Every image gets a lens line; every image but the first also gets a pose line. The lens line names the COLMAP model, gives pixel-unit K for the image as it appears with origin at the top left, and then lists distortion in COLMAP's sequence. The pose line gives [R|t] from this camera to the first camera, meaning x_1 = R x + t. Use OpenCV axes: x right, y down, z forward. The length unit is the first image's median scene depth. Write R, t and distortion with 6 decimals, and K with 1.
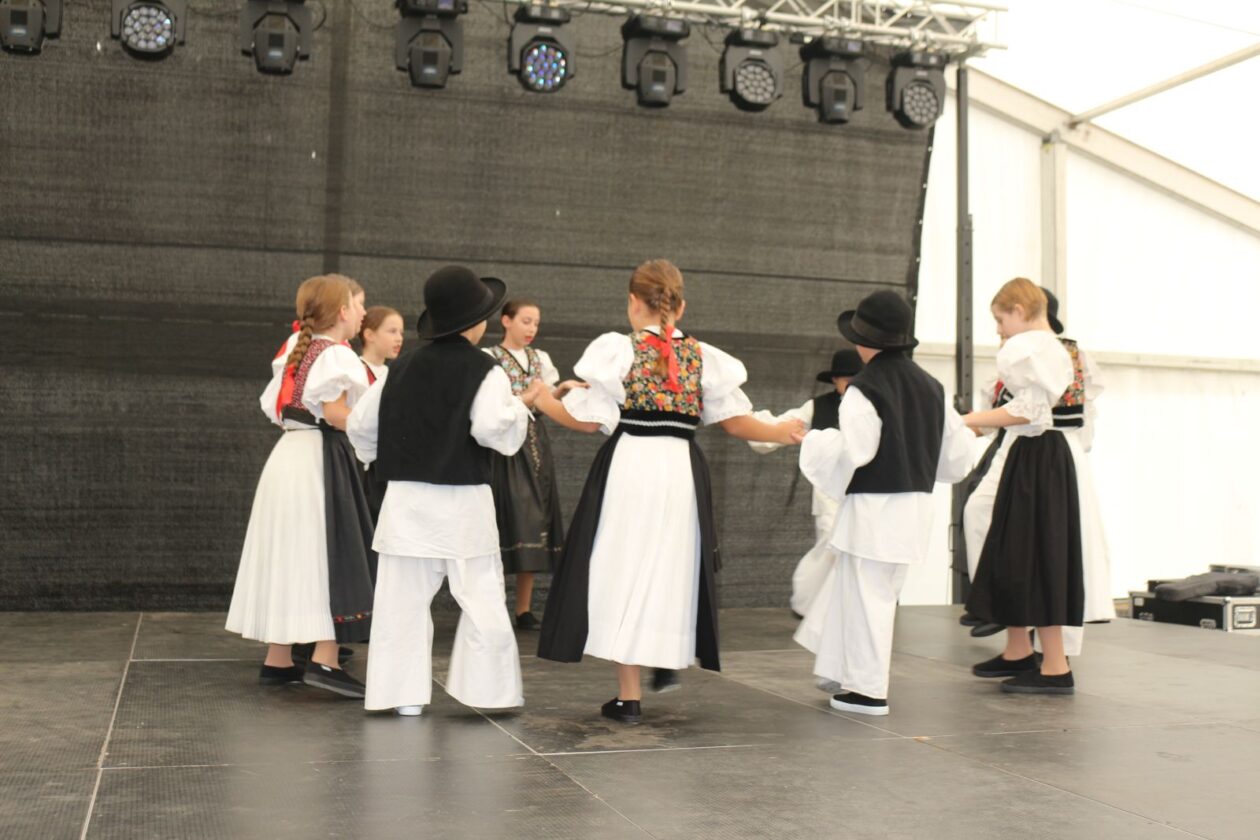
lens RADIAL K [[1040.8, 0, 629.8], [0, 1040.8, 426.6], [0, 0, 1]] dist [-0.015556, 0.008837]
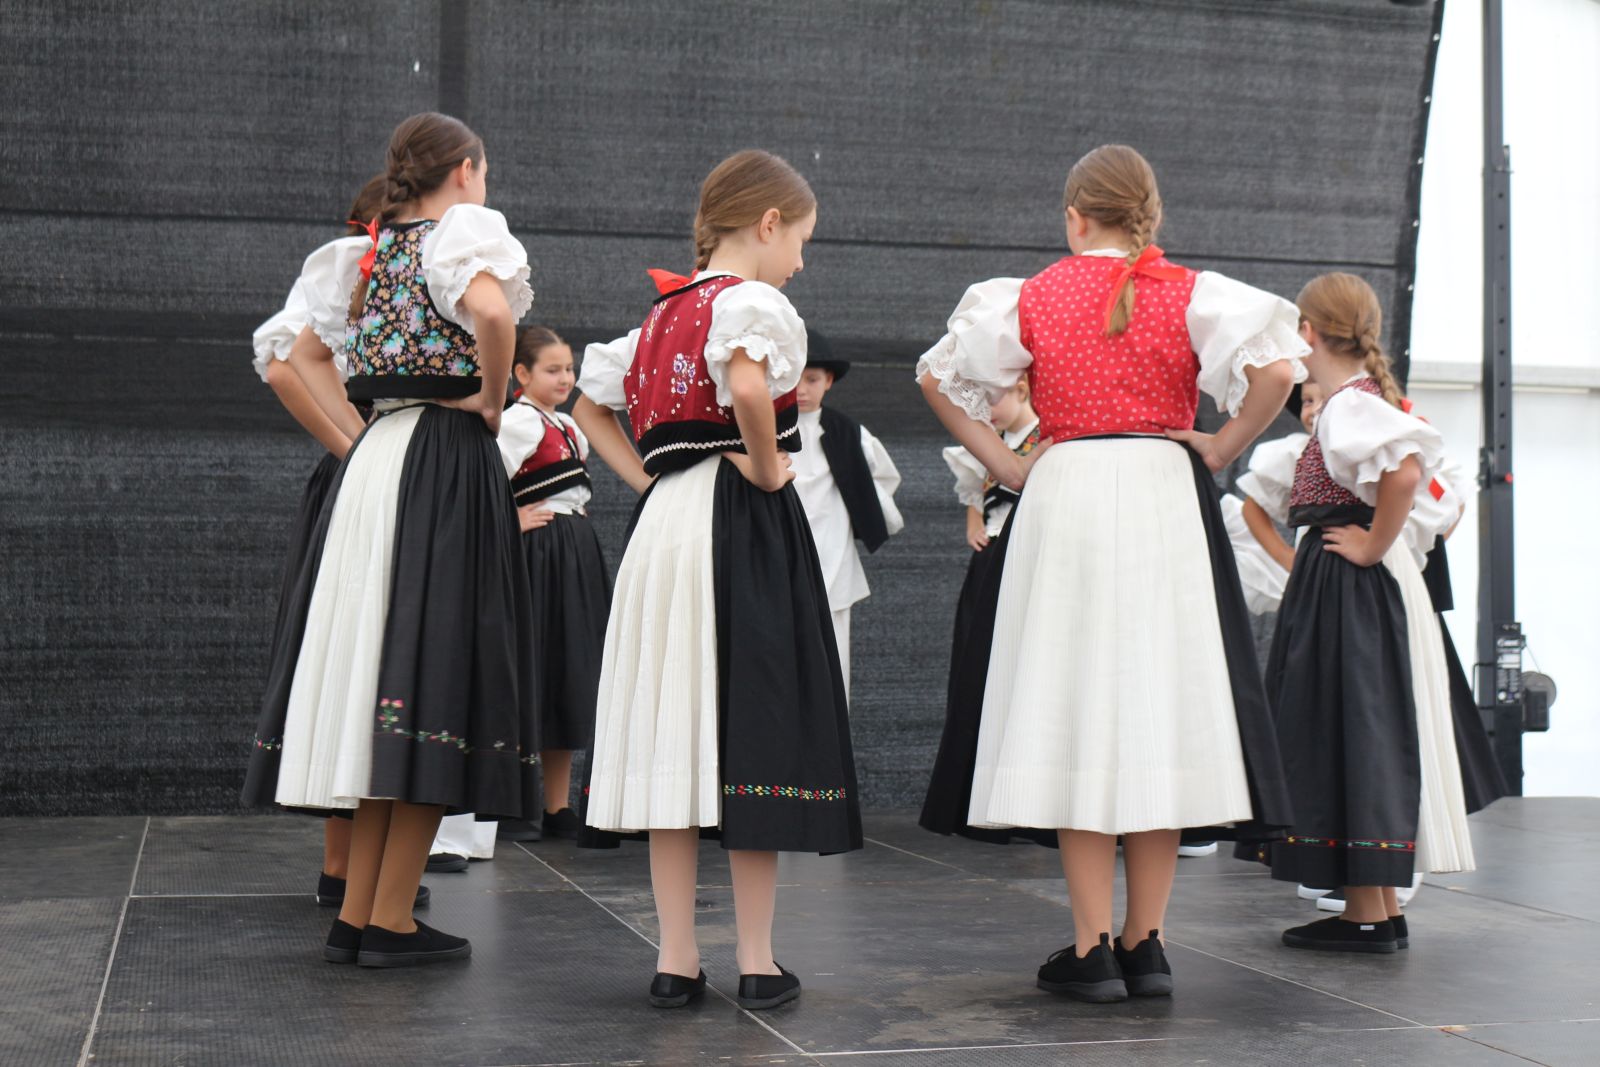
lens RADIAL K [[1489.9, 0, 800.5], [0, 1489.9, 536.7], [0, 0, 1]] dist [0.016410, 0.000000]
pose [[0.999403, -0.009440, -0.033236, -0.052344], [0.009801, 0.999895, 0.010719, 0.007669], [0.033131, -0.011038, 0.999390, 0.126352]]
